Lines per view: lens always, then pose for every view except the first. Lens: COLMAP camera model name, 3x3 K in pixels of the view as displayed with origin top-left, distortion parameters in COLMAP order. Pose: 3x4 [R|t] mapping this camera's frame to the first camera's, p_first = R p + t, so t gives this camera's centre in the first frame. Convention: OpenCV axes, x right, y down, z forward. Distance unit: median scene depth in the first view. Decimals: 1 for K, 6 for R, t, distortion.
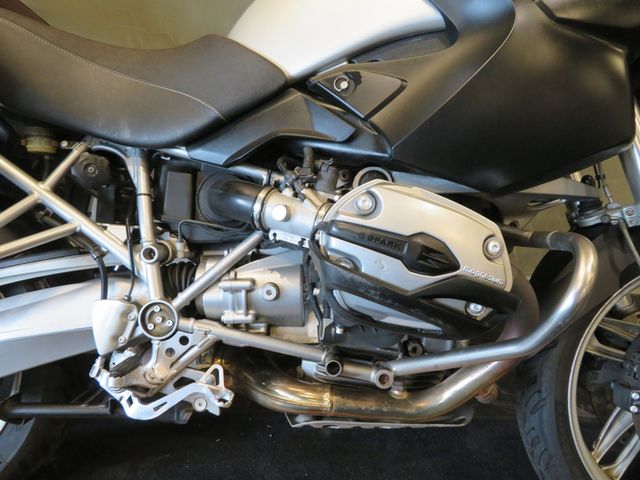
lens RADIAL K [[457.0, 0, 322.5], [0, 457.0, 239.1], [0, 0, 1]] dist [-0.006831, 0.001462]
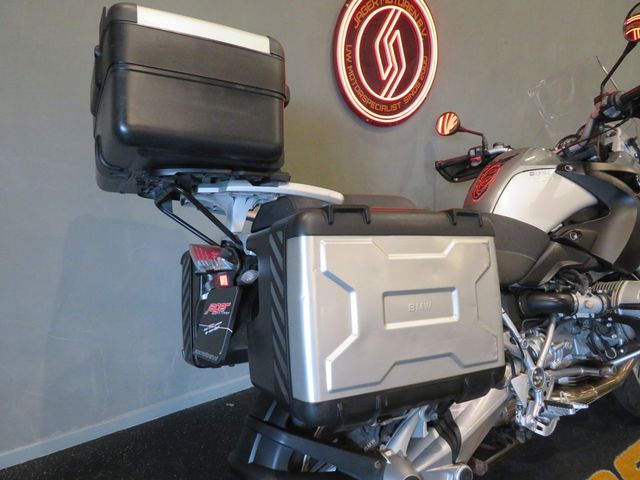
lens RADIAL K [[457.0, 0, 322.5], [0, 457.0, 239.1], [0, 0, 1]] dist [-0.006831, 0.001462]
pose [[0.840292, -0.165470, 0.516264, -1.908480], [0.212914, 0.976494, -0.033568, -0.479360], [-0.498574, 0.138127, 0.855771, -0.199586]]
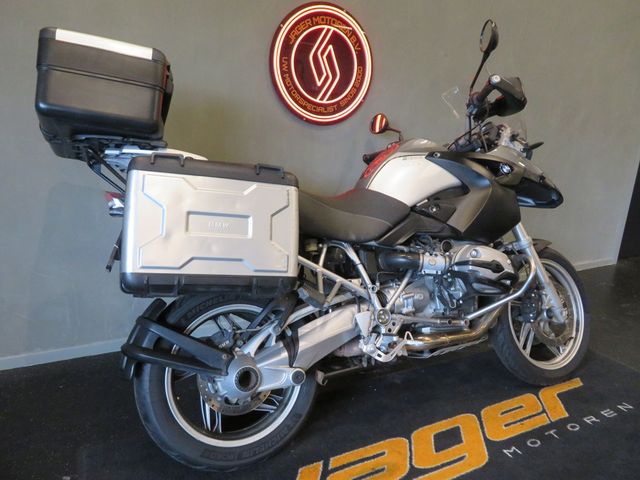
lens RADIAL K [[457.0, 0, 322.5], [0, 457.0, 239.1], [0, 0, 1]] dist [-0.006831, 0.001462]
pose [[0.897673, -0.112456, 0.426071, -1.542477], [0.164889, 0.982368, -0.088113, -0.051796], [-0.408650, 0.149351, 0.900389, -0.973755]]
